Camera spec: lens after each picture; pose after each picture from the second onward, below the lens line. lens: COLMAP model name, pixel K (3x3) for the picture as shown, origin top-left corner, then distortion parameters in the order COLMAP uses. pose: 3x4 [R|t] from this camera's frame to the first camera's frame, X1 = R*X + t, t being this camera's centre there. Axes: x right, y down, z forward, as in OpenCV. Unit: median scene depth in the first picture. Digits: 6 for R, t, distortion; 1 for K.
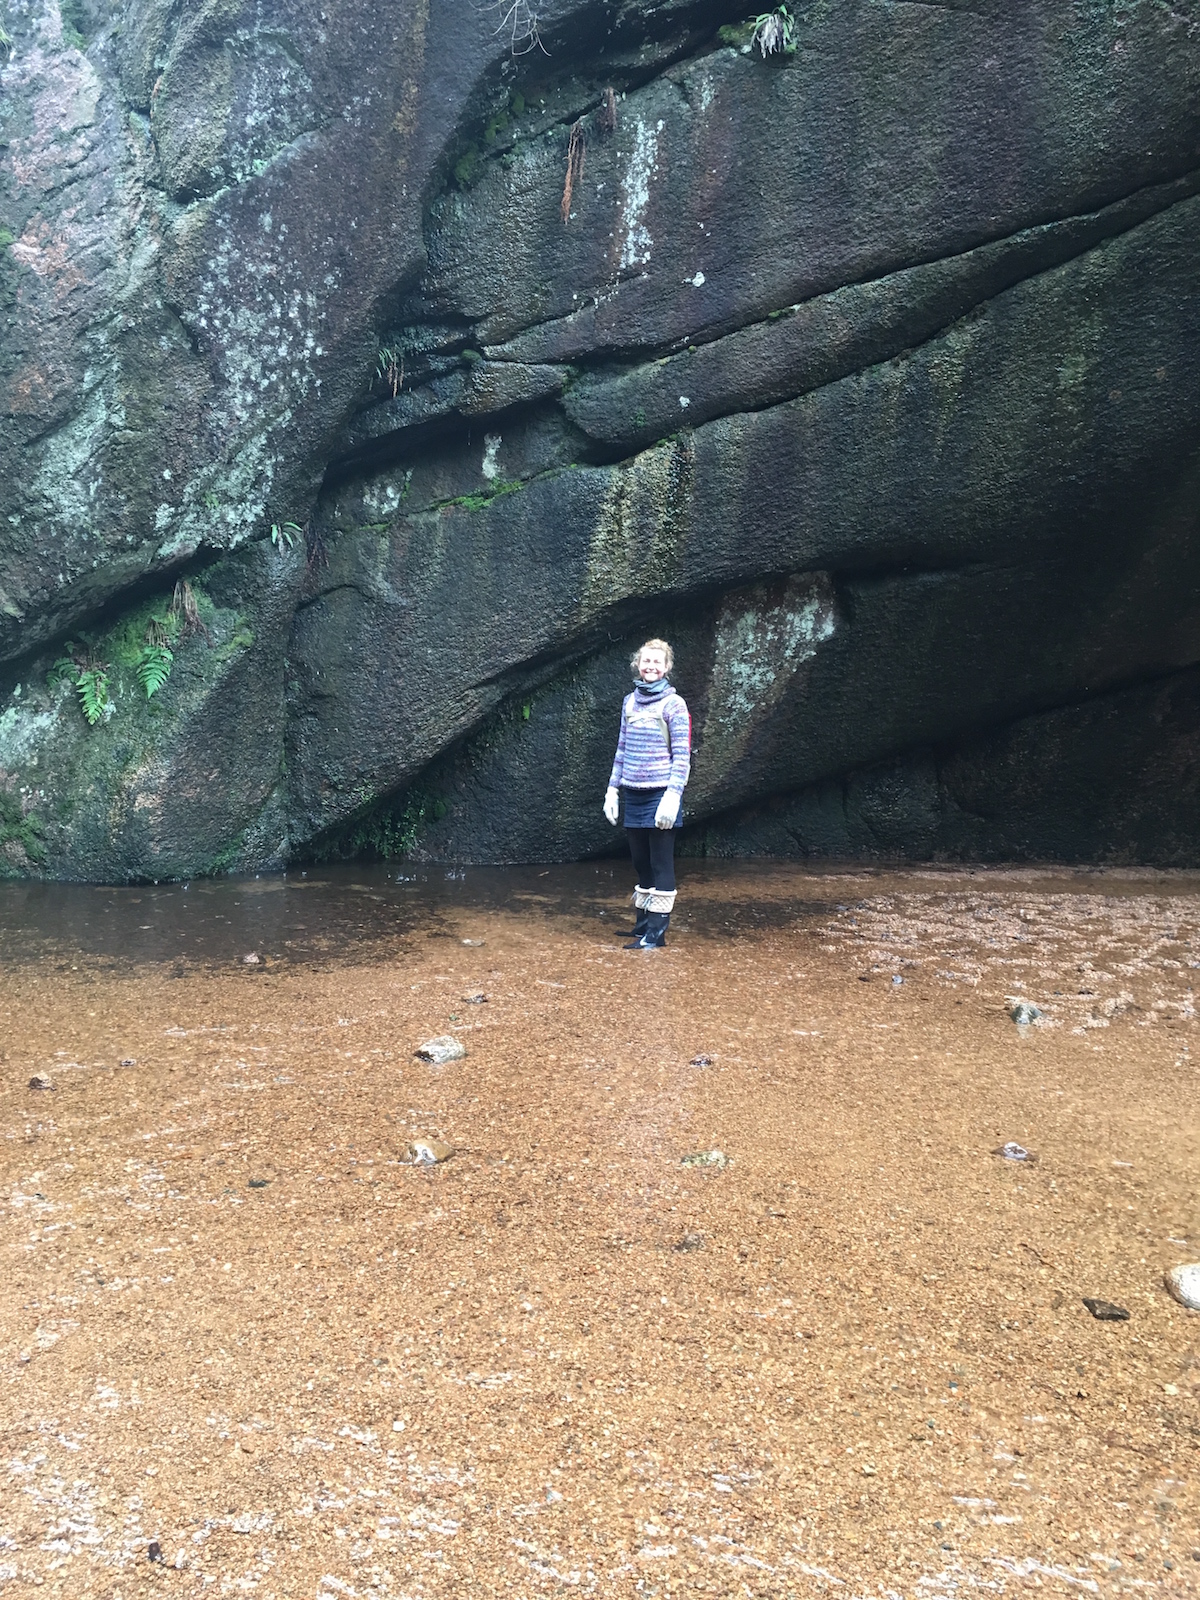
lens RADIAL K [[1352.6, 0, 594.4], [0, 1352.6, 795.2], [0, 0, 1]] dist [0.073009, -0.101280]
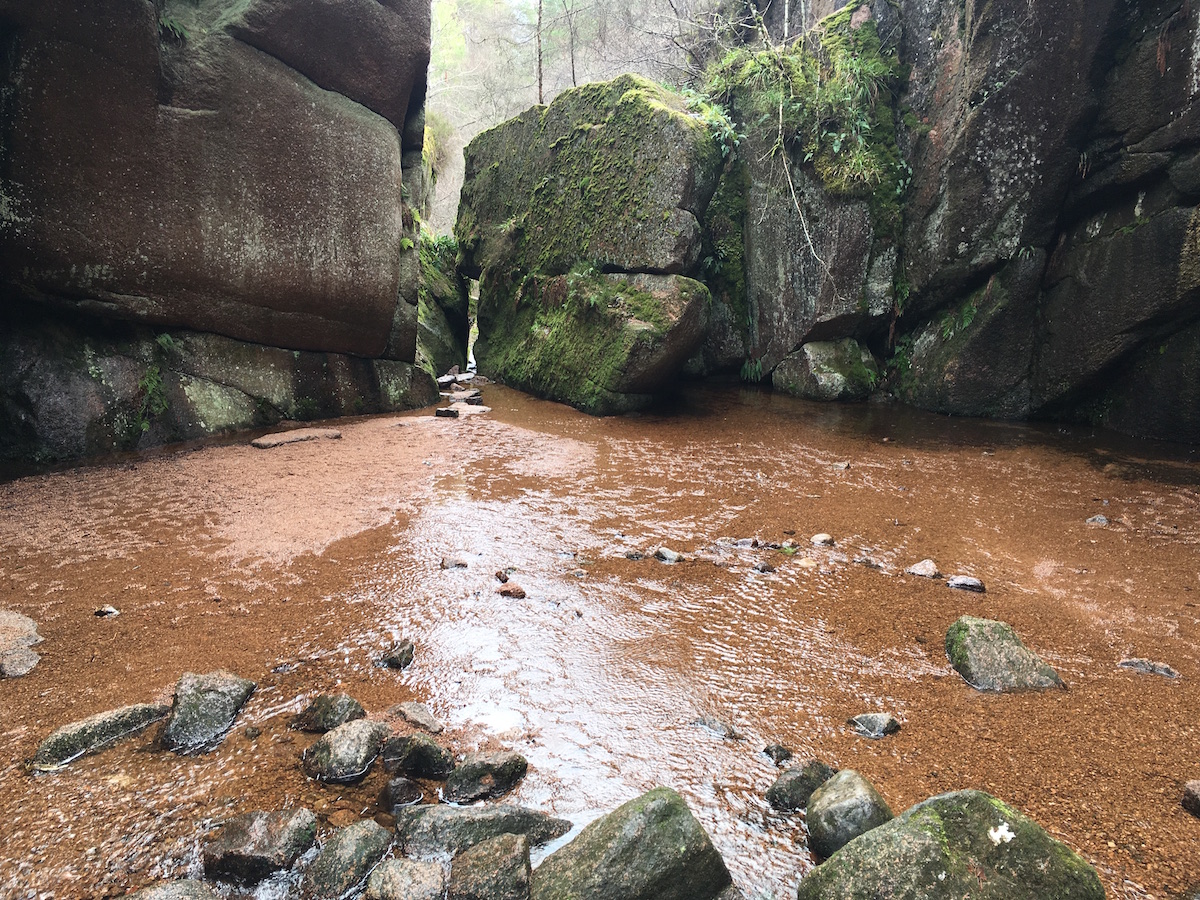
lens RADIAL K [[1014.5, 0, 595.8], [0, 1014.5, 448.2], [0, 0, 1]] dist [0.073009, -0.101280]
pose [[0.393873, 0.163133, -0.904572, 0.960019], [-0.097847, 0.985974, 0.135208, -0.049702], [0.913942, 0.035255, 0.404311, -0.188857]]
